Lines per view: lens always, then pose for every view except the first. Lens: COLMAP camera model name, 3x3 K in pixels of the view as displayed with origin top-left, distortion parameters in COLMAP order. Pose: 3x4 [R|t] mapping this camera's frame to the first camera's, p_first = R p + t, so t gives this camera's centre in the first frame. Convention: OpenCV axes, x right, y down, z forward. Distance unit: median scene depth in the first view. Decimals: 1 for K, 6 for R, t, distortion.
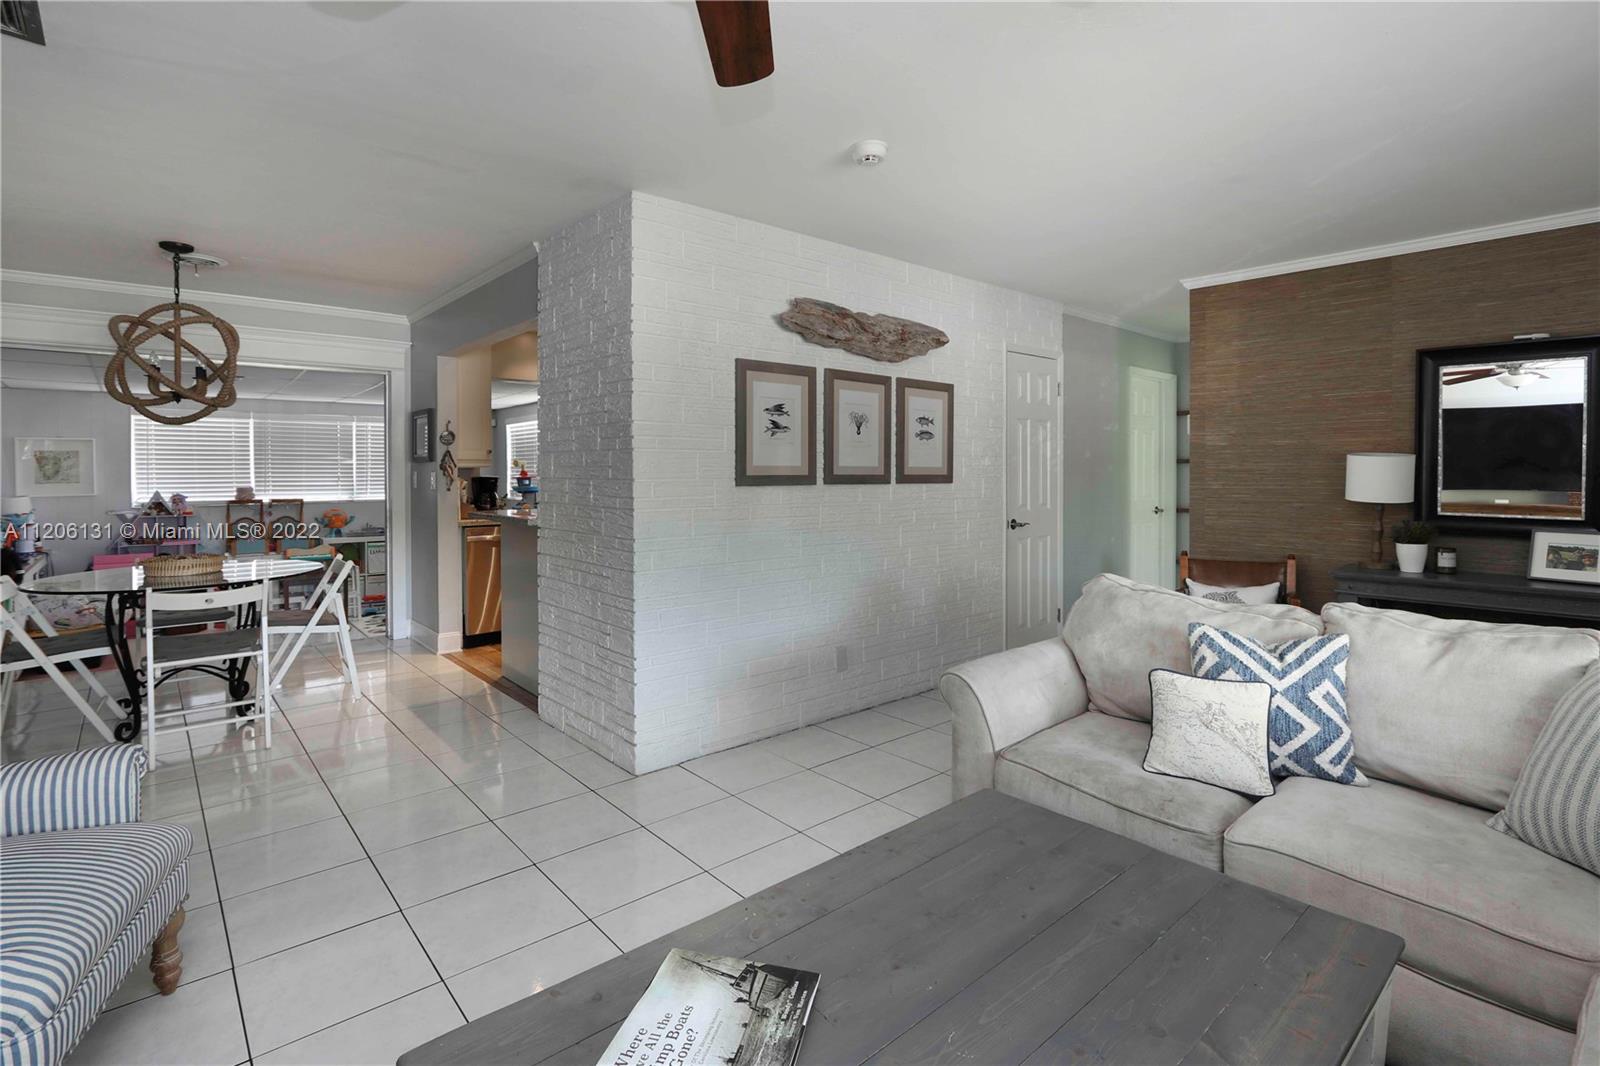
lens RADIAL K [[774.6, 0, 797.4], [0, 774.6, 473.3], [0, 0, 1]] dist [-0.021067, 0.003624]
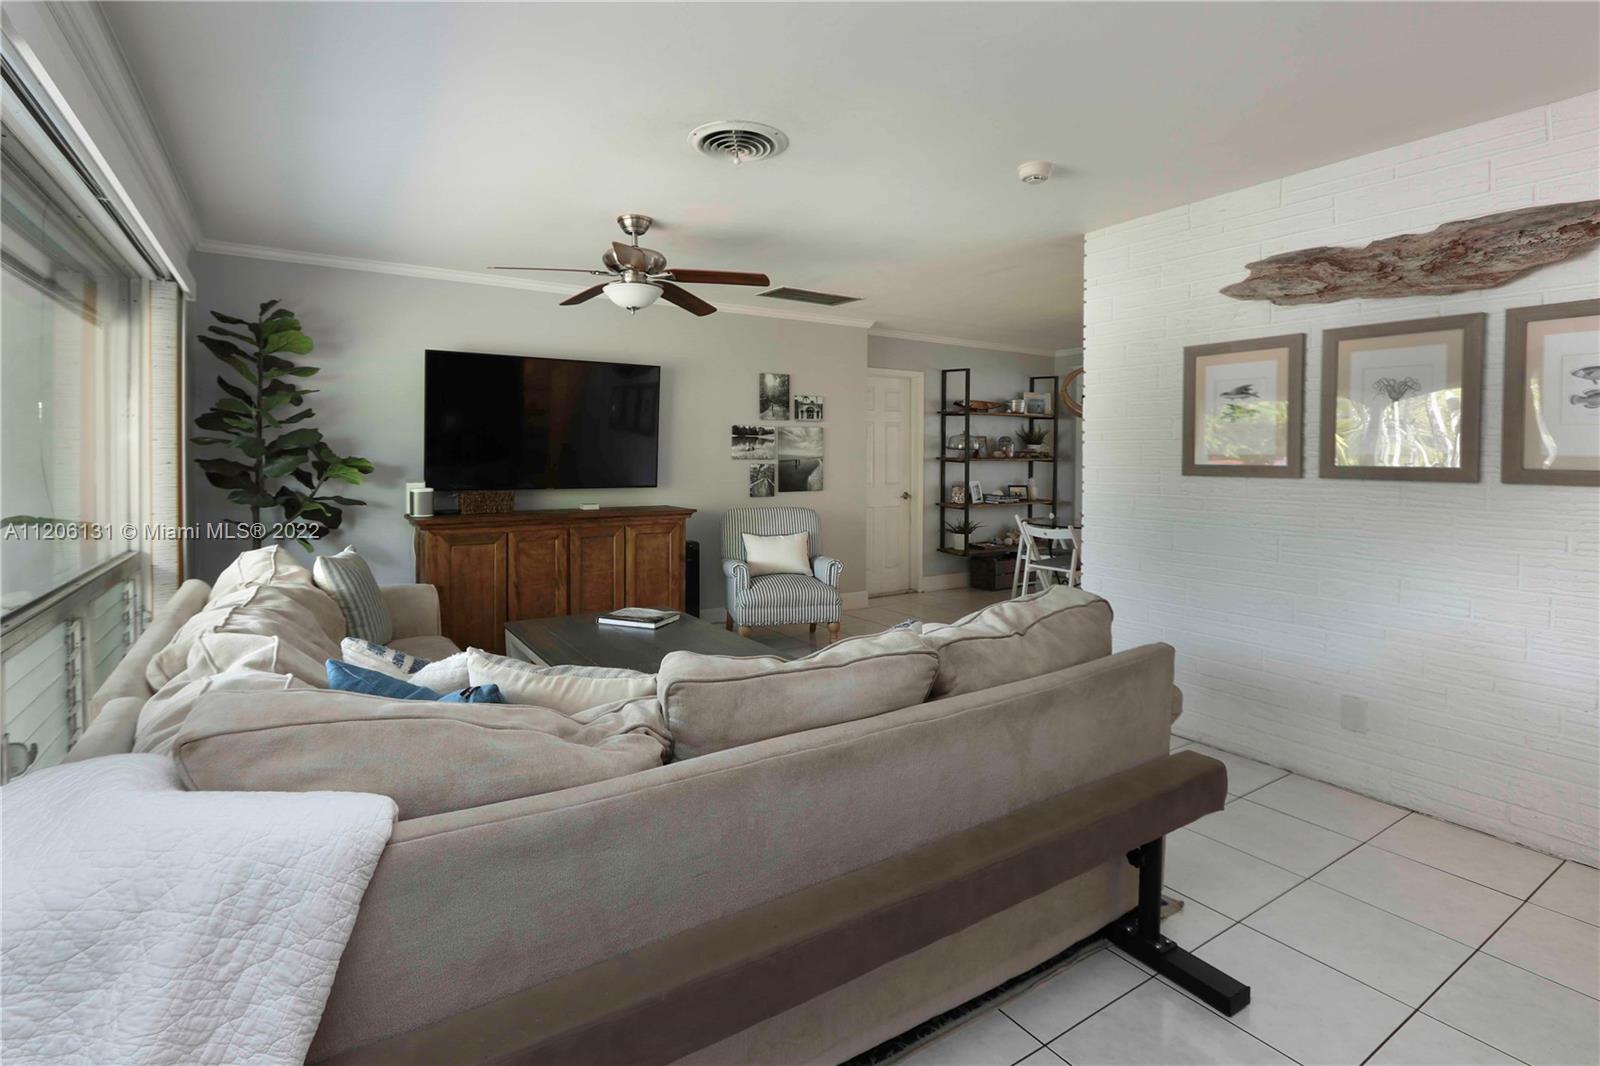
lens RADIAL K [[774.6, 0, 757.2], [0, 774.6, 474.0], [0, 0, 1]] dist [-0.021067, 0.003624]
pose [[-0.167059, 0.024258, -0.985648, 0.605537], [-0.008791, 0.999621, 0.026092, -0.003620], [0.985908, 0.013024, -0.166782, 0.383082]]
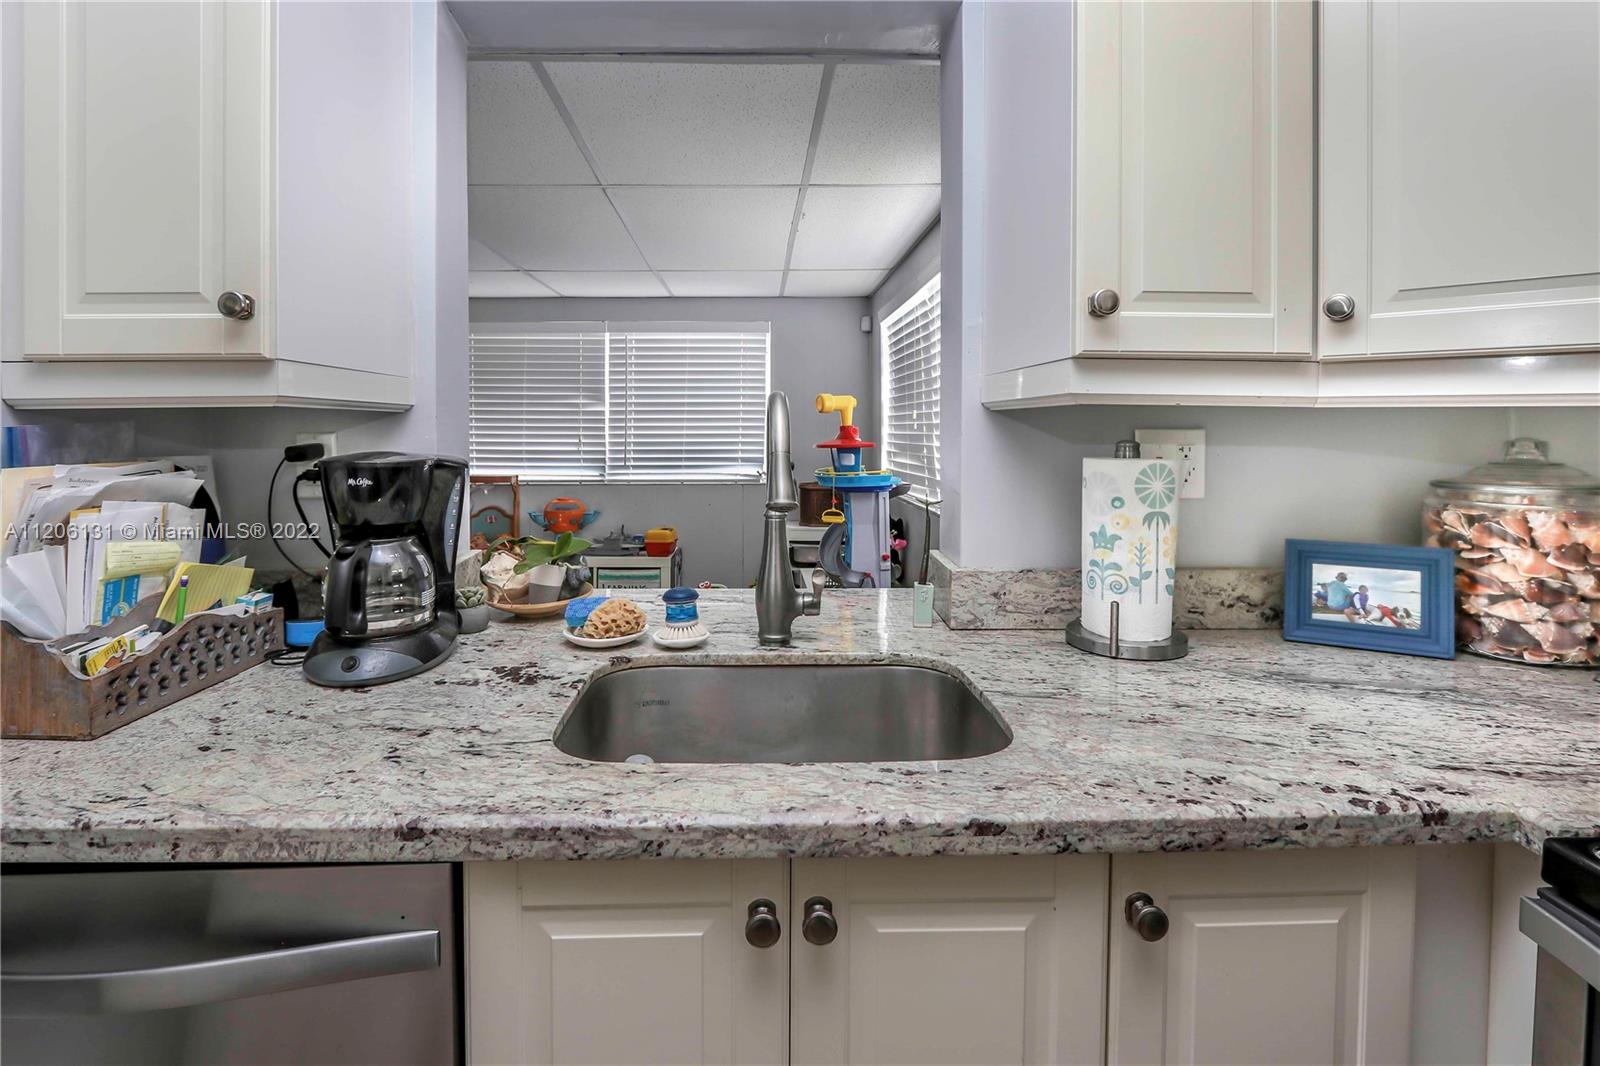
lens RADIAL K [[774.6, 0, 769.2], [0, 774.6, 418.8], [0, 0, 1]] dist [-0.021067, 0.003624]
pose [[0.773380, -0.003319, -0.633933, -0.212680], [-0.003503, 0.999949, -0.009508, -0.004168], [0.633932, 0.009574, 0.773329, 0.959088]]
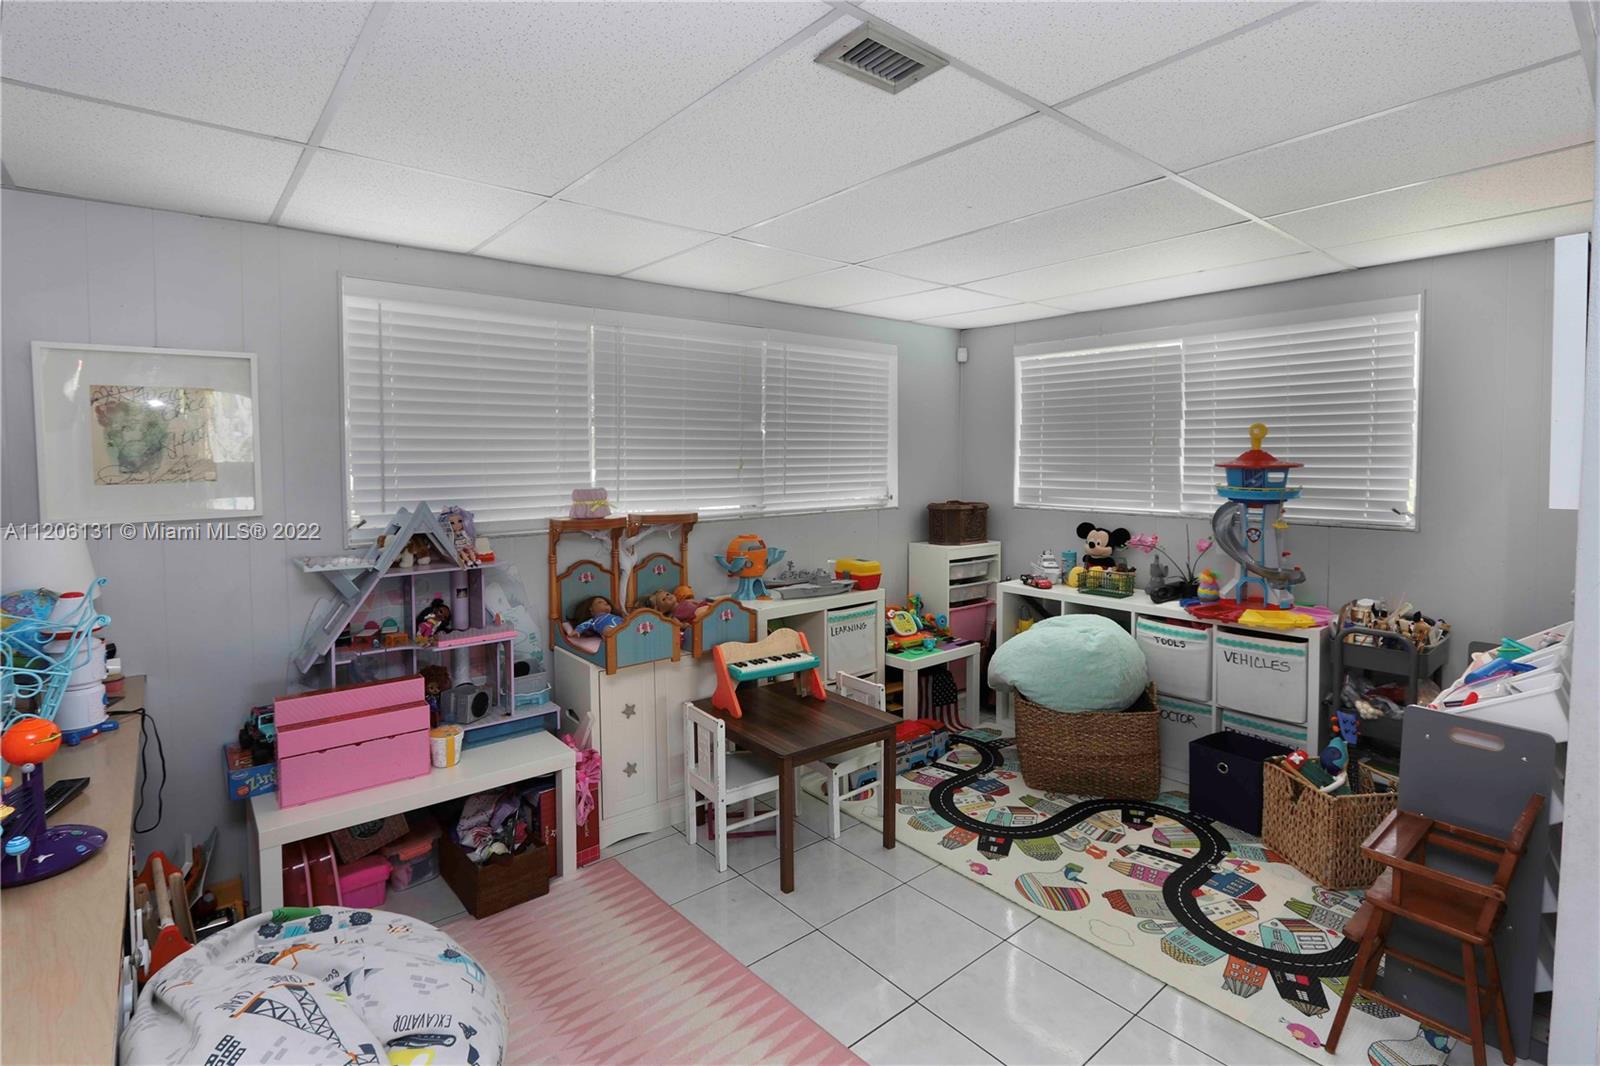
lens RADIAL K [[774.6, 0, 823.1], [0, 774.6, 475.2], [0, 0, 1]] dist [-0.021067, 0.003624]
pose [[0.999785, 0.005800, 0.019929, -0.805637], [-0.006485, 0.999383, 0.034514, -0.004831], [-0.019717, -0.034636, 0.999205, 0.779014]]
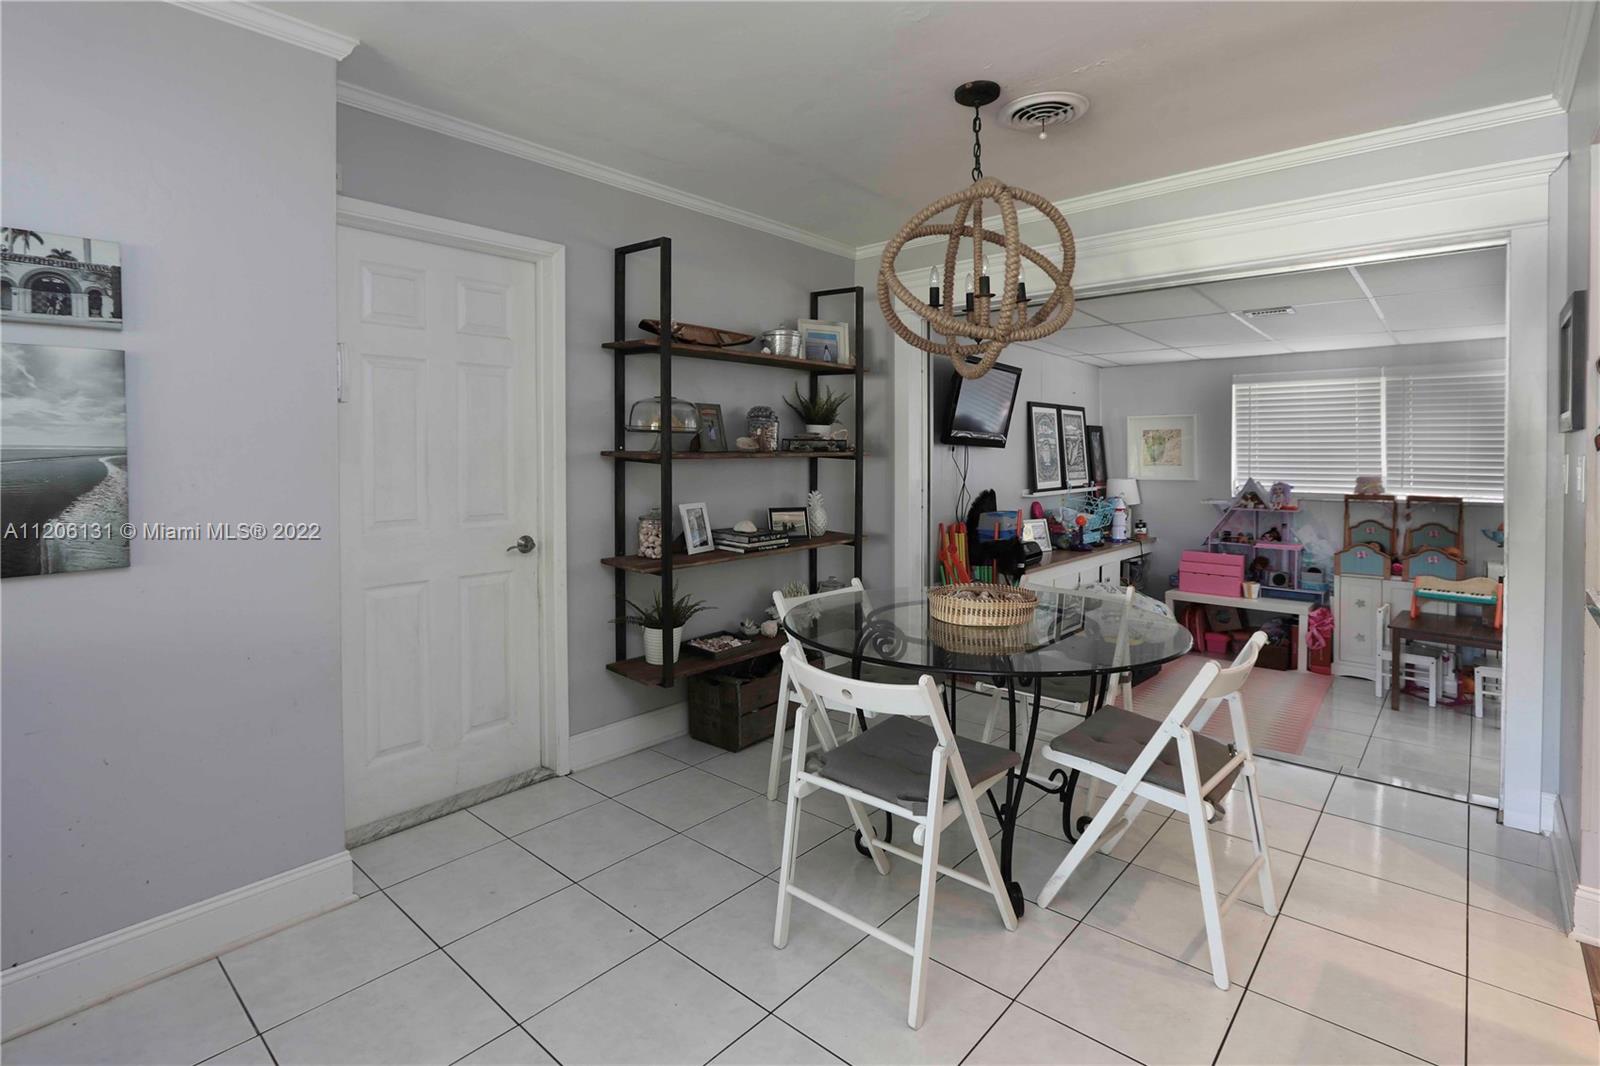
lens RADIAL K [[774.6, 0, 793.0], [0, 774.6, 470.5], [0, 0, 1]] dist [-0.021067, 0.003624]
pose [[0.132790, 0.025826, -0.990808, -0.137282], [-0.006179, 0.999663, 0.025229, -0.001843], [0.991125, 0.002772, 0.132905, 0.521563]]
